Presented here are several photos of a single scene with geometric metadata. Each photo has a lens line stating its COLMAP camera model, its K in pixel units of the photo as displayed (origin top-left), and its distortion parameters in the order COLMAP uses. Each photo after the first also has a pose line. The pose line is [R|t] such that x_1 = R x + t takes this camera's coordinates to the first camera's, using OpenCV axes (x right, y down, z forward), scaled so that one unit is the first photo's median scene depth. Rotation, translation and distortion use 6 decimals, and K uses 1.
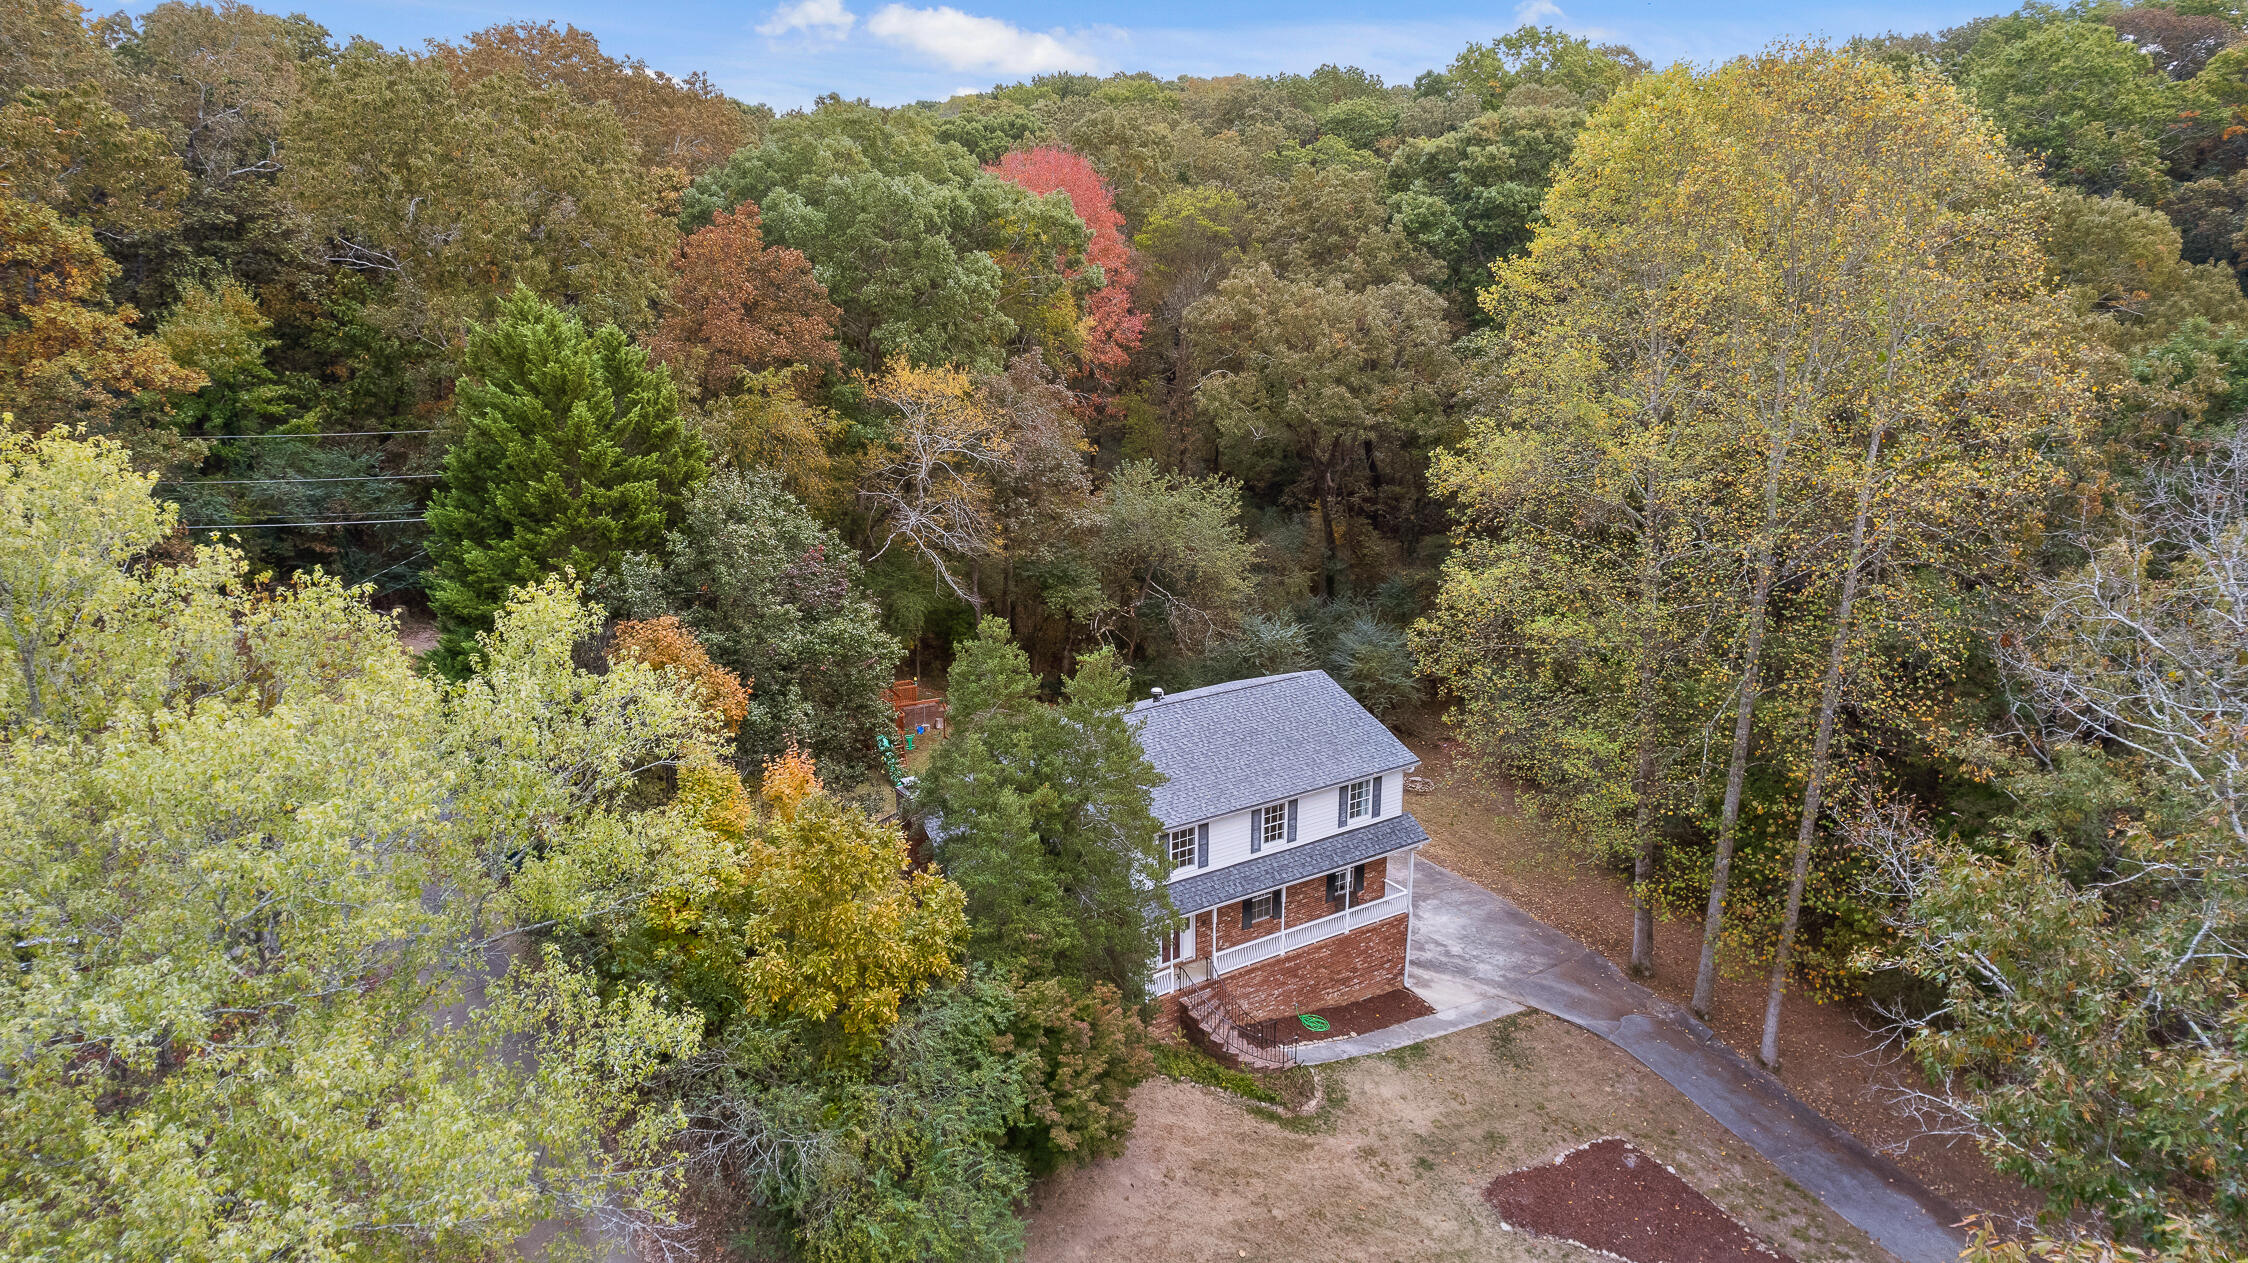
lens RADIAL K [[1459.2, 0, 1124.0], [0, 1459.2, 631.5], [0, 0, 1]] dist [-0.067725, 0.068402]
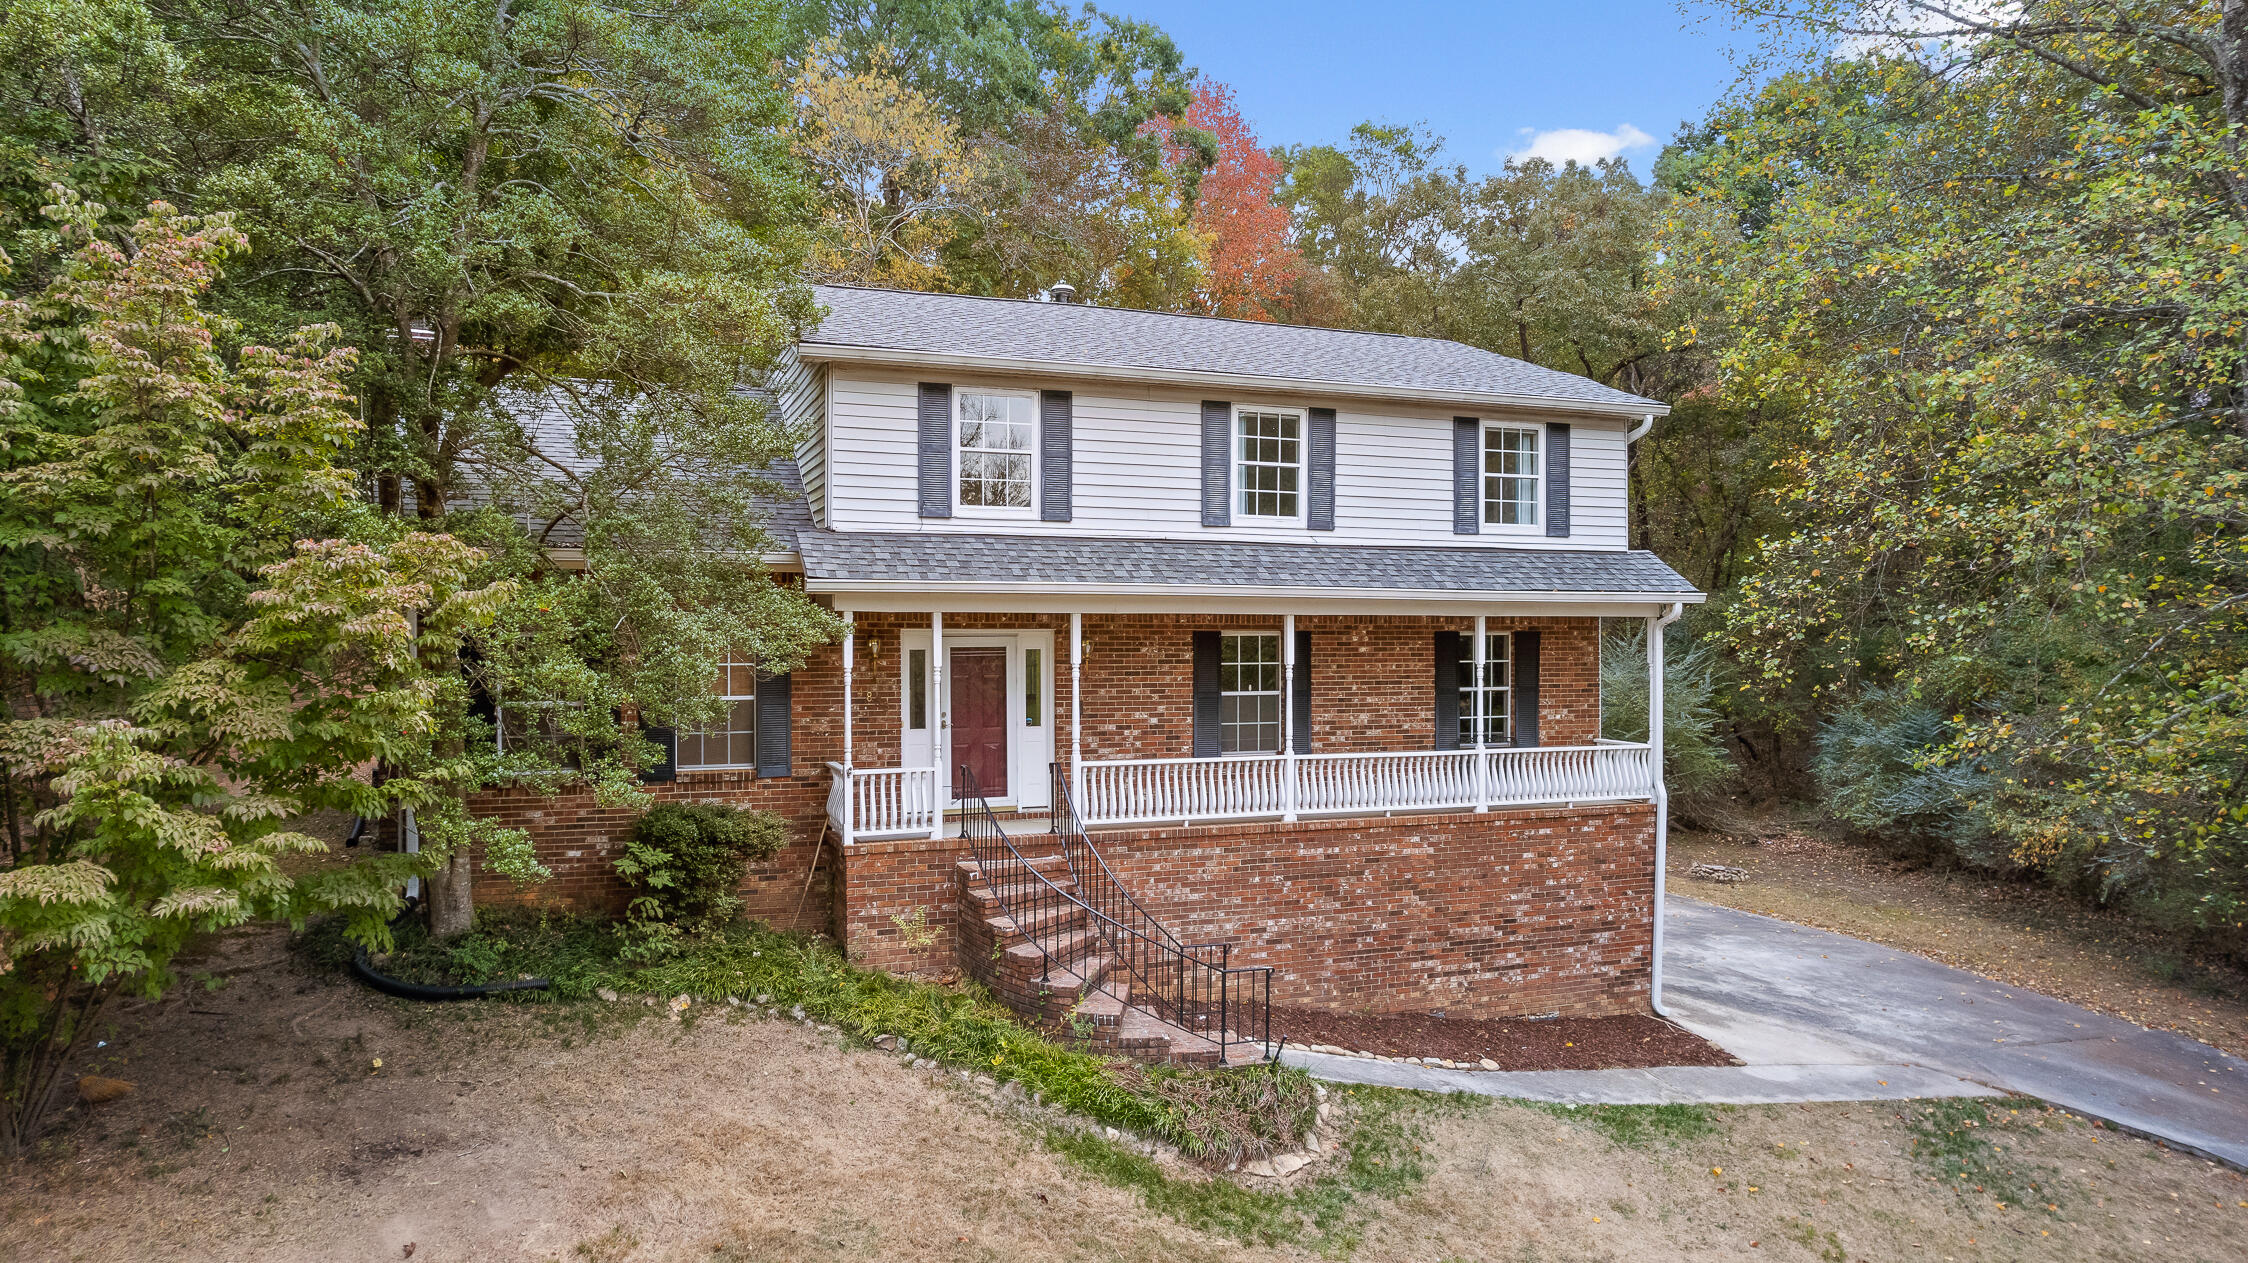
lens RADIAL K [[1459.2, 0, 1124.0], [0, 1459.2, 631.5], [0, 0, 1]] dist [-0.067725, 0.068402]
pose [[0.978131, 0.008941, -0.207796, 0.144653], [-0.063952, 0.963604, -0.259571, 0.275540], [0.197912, 0.267183, 0.943103, 0.627440]]
